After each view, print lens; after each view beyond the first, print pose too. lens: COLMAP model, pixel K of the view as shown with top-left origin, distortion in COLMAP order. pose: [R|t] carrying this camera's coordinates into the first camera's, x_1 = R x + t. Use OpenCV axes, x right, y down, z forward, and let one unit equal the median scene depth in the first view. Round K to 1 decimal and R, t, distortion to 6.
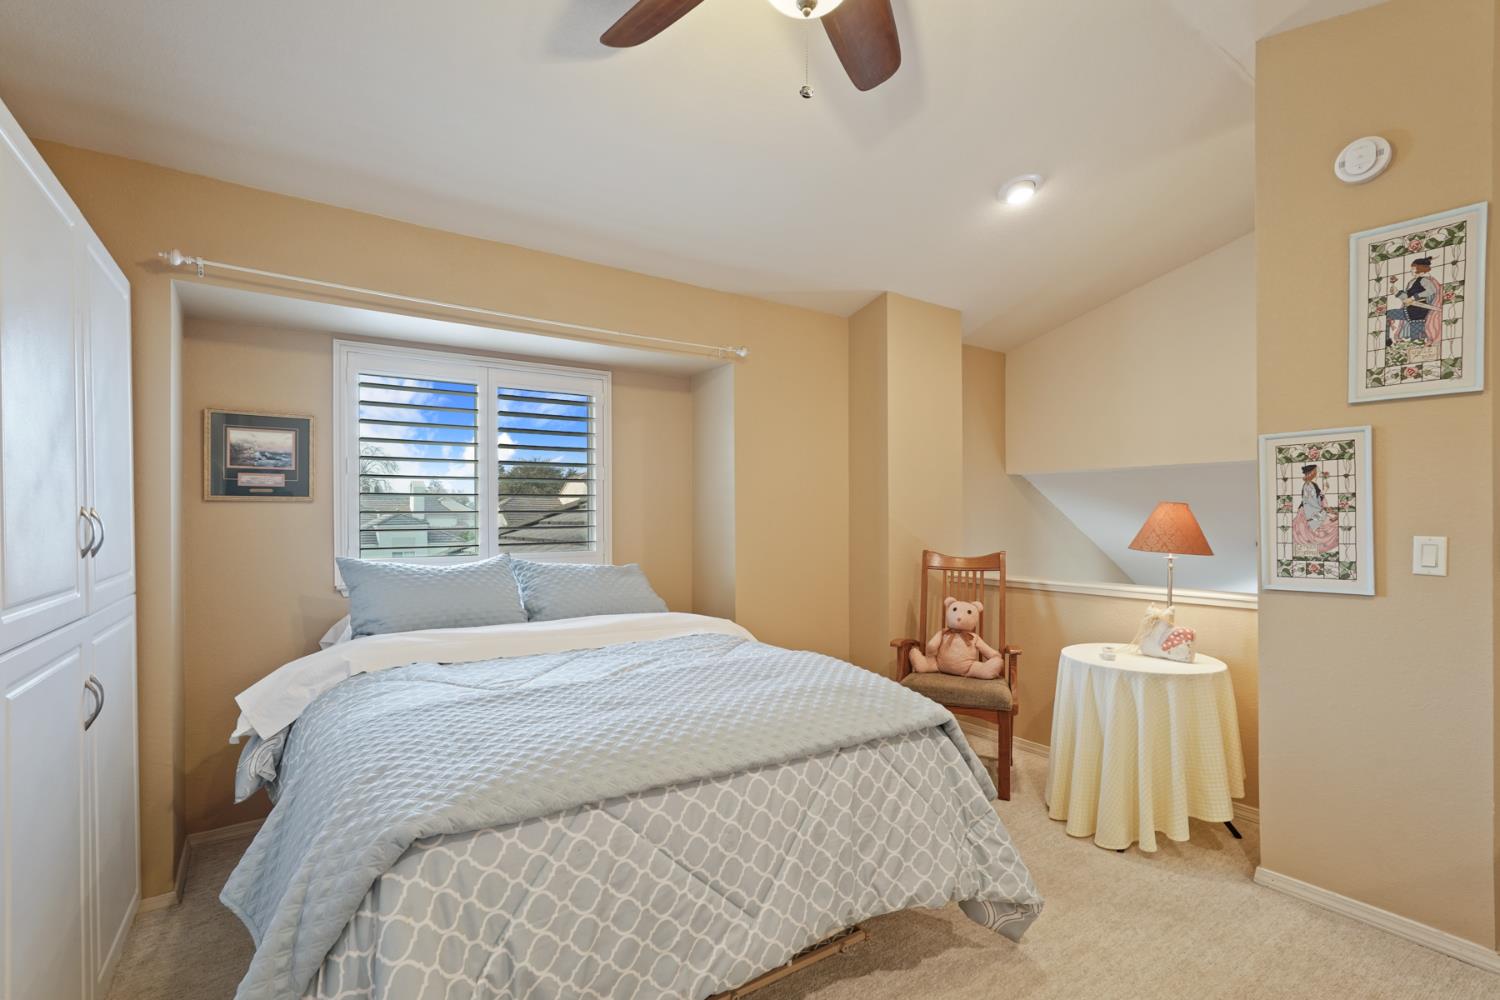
lens RADIAL K [[675.1, 0, 752.8], [0, 675.1, 512.4], [0, 0, 1]] dist [0.000254, 0.000133]
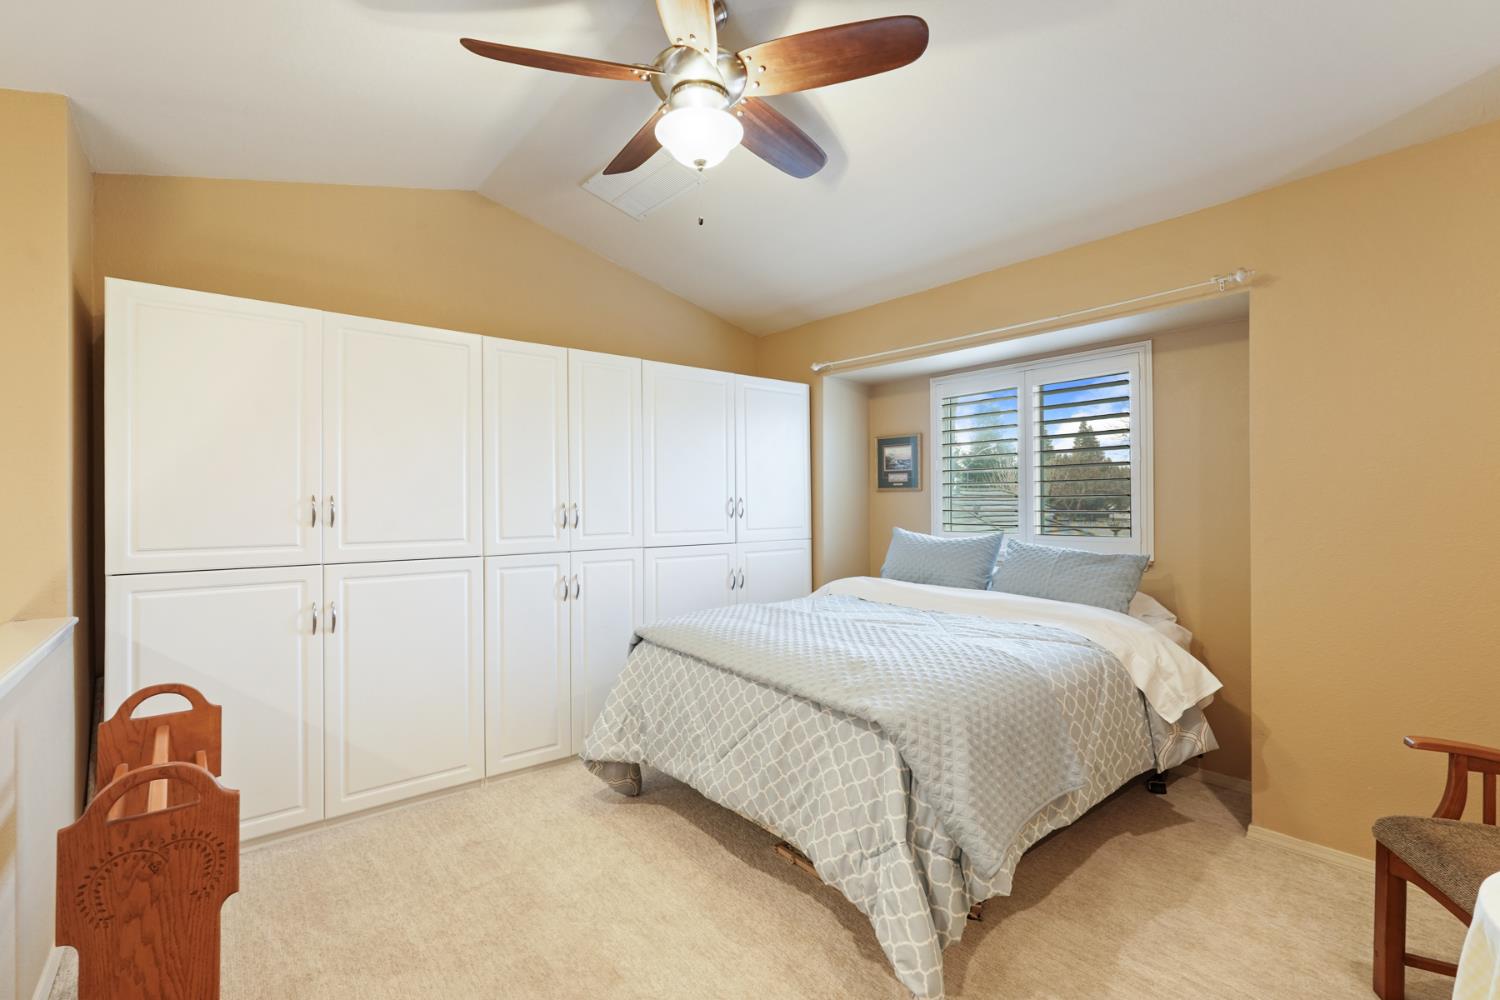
lens RADIAL K [[675.1, 0, 754.3], [0, 675.1, 499.3], [0, 0, 1]] dist [0.000254, 0.000133]
pose [[0.086669, 0.002254, -0.996235, 0.856568], [0.007153, 0.999970, 0.002885, -0.003996], [0.996212, -0.007377, 0.086650, 0.530234]]
